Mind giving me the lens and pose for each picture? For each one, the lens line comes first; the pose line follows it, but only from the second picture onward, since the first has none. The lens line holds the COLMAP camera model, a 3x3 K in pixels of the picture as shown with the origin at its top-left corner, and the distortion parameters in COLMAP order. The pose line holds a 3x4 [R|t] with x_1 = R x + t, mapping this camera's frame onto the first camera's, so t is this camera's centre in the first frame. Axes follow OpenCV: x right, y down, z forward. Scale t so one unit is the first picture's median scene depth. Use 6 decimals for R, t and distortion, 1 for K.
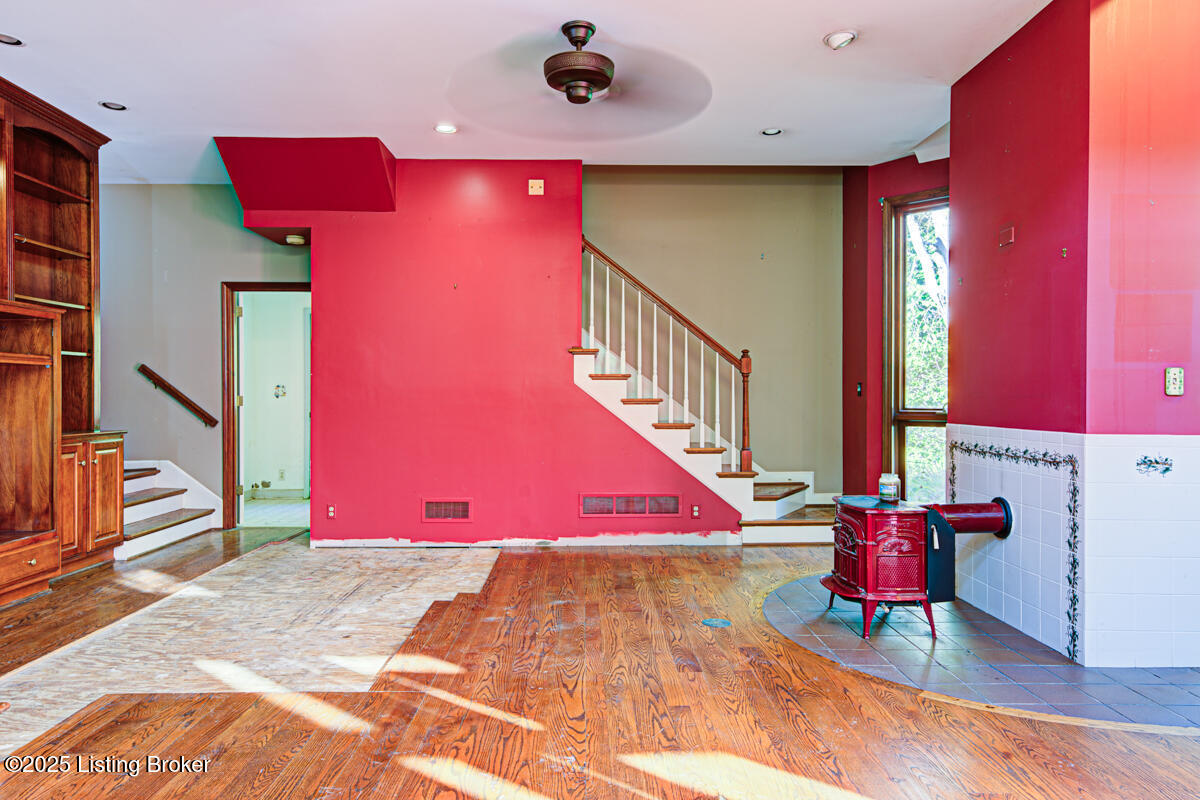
lens RADIAL K [[776.5, 0, 597.8], [0, 776.5, 401.8], [0, 0, 1]] dist [0.031161, -0.000389]
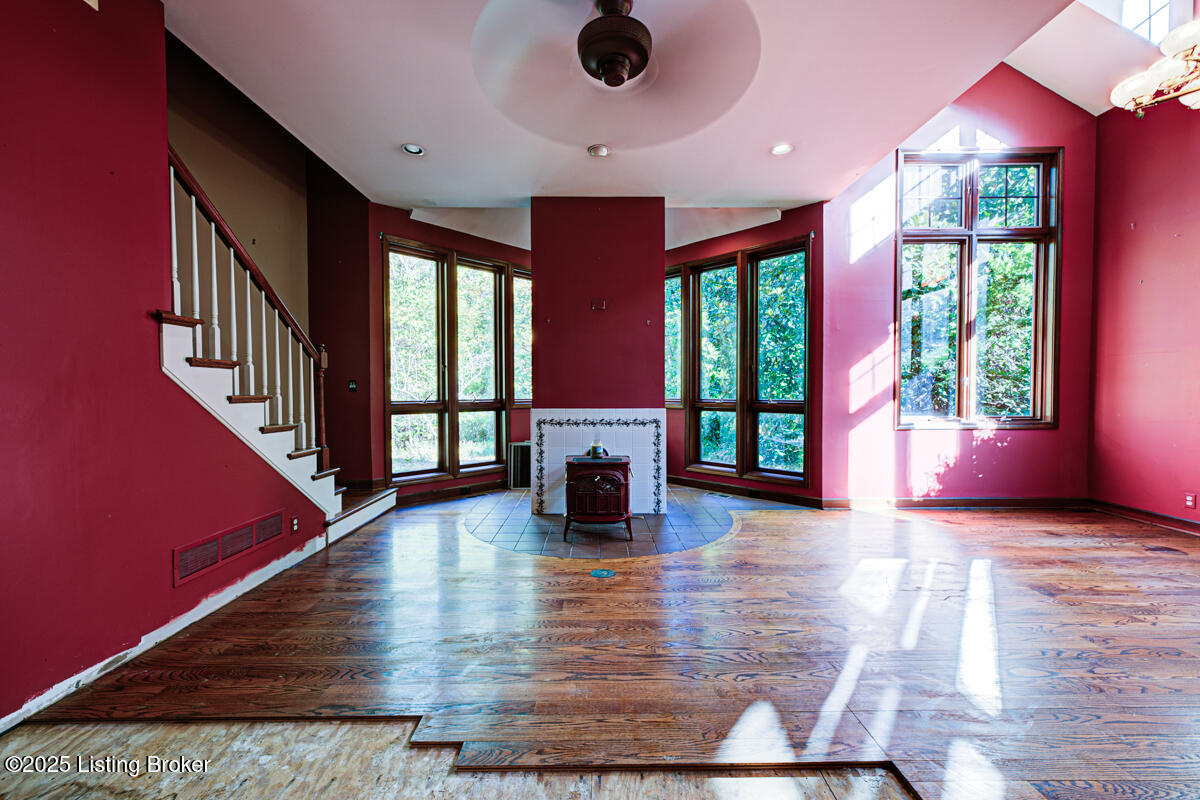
lens RADIAL K [[472.4, 0, 597.5], [0, 472.4, 401.1], [0, 0, 1]] dist [-0.005719, 0.002775]
pose [[0.010152, -0.019358, 0.999761, -0.530425], [0.009504, 0.999769, 0.019262, -0.005161], [-0.999903, 0.009306, 0.010333, 0.889477]]
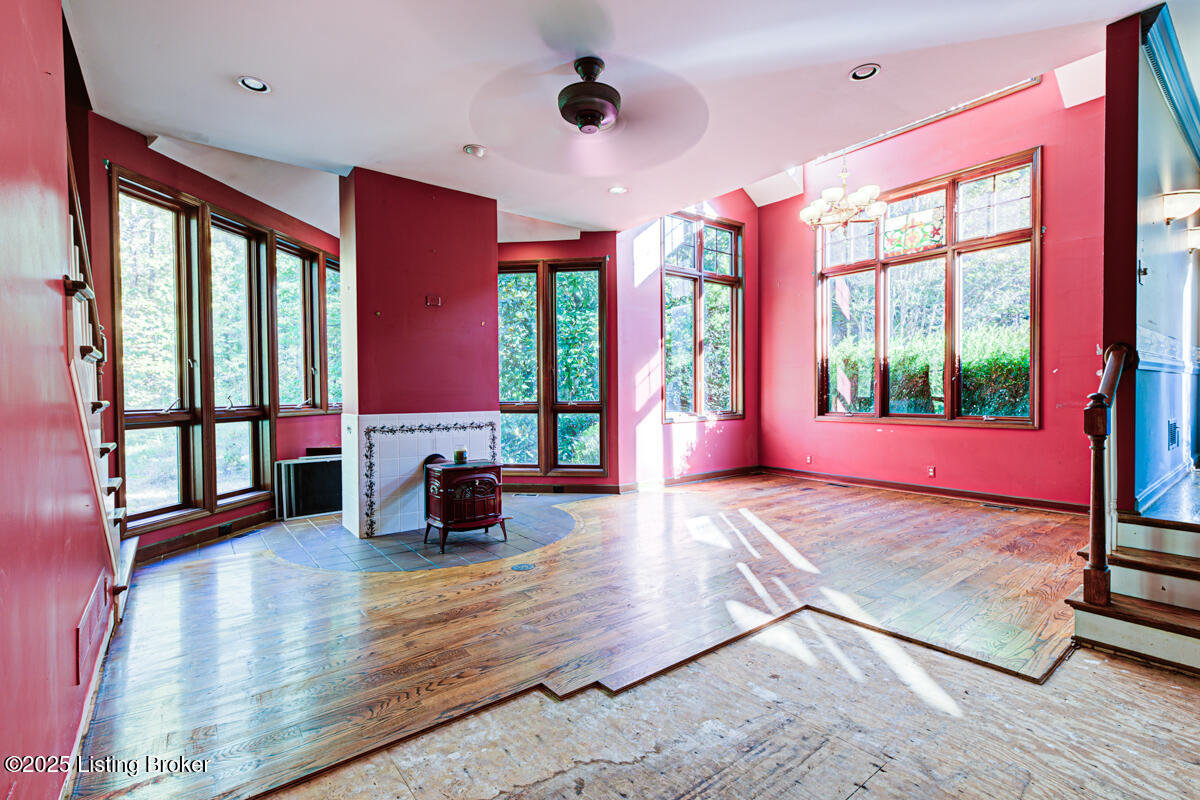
lens RADIAL K [[547.9, 0, 598.1], [0, 547.9, 400.3], [0, 0, 1]] dist [0.002035, 0.000453]
pose [[-0.604373, -0.004374, 0.796690, -0.580373], [0.014226, 0.999766, 0.016281, -0.007455], [-0.796575, 0.021174, -0.604169, 1.290719]]
